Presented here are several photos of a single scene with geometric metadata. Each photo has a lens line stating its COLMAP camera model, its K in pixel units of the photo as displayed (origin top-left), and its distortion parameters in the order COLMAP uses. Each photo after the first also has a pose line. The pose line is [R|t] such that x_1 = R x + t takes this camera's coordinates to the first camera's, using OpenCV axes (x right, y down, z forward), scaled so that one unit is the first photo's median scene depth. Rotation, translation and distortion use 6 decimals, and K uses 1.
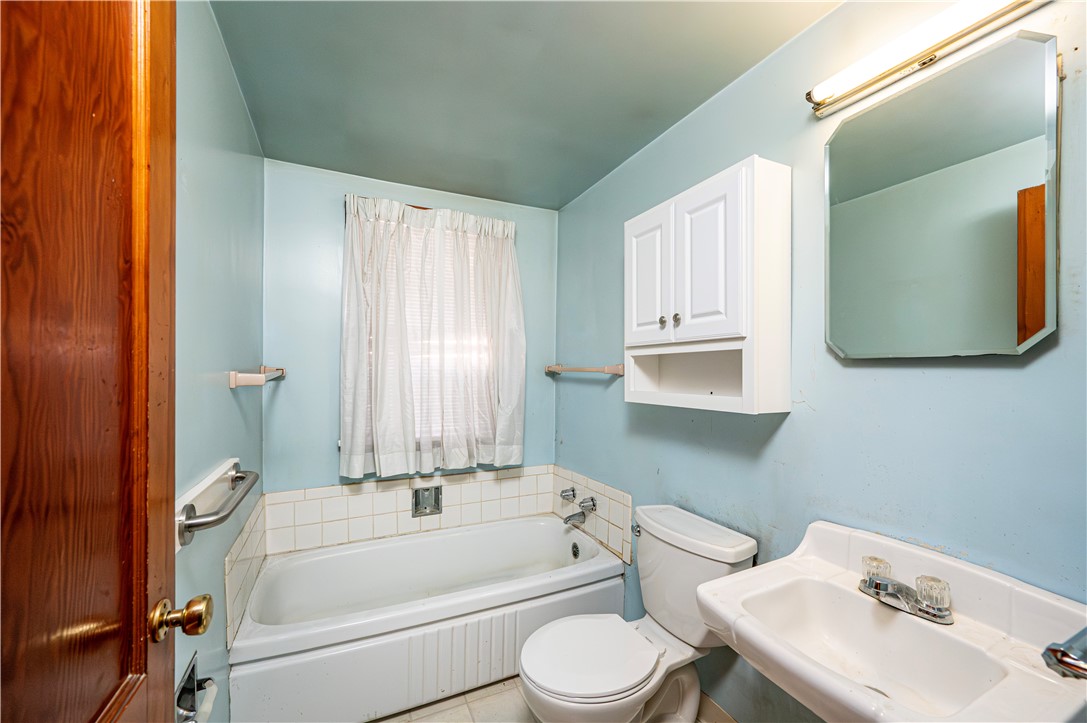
lens RADIAL K [[436.9, 0, 541.2], [0, 436.9, 362.4], [0, 0, 1]] dist [-0.000556, -0.000170]
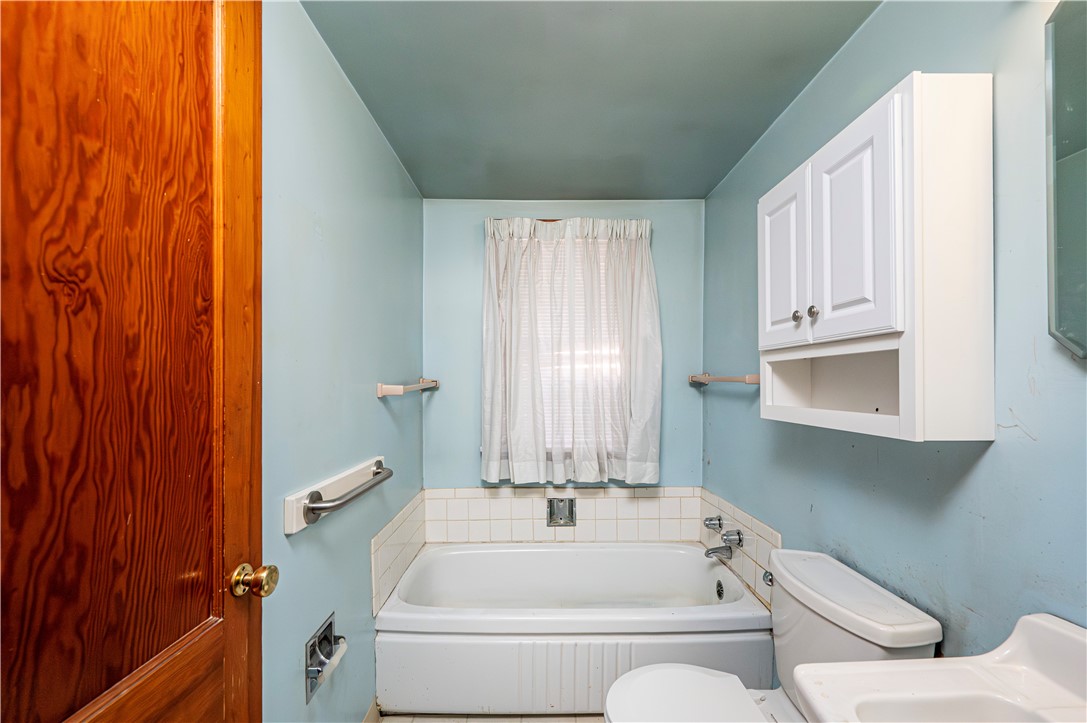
lens RADIAL K [[448.5, 0, 558.9], [0, 448.5, 371.8], [0, 0, 1]] dist [-0.000256, 0.000104]
pose [[0.906839, -0.015014, -0.421211, 0.196347], [0.014022, 0.999887, -0.005453, 0.002188], [0.421245, -0.000961, 0.906946, 0.076417]]
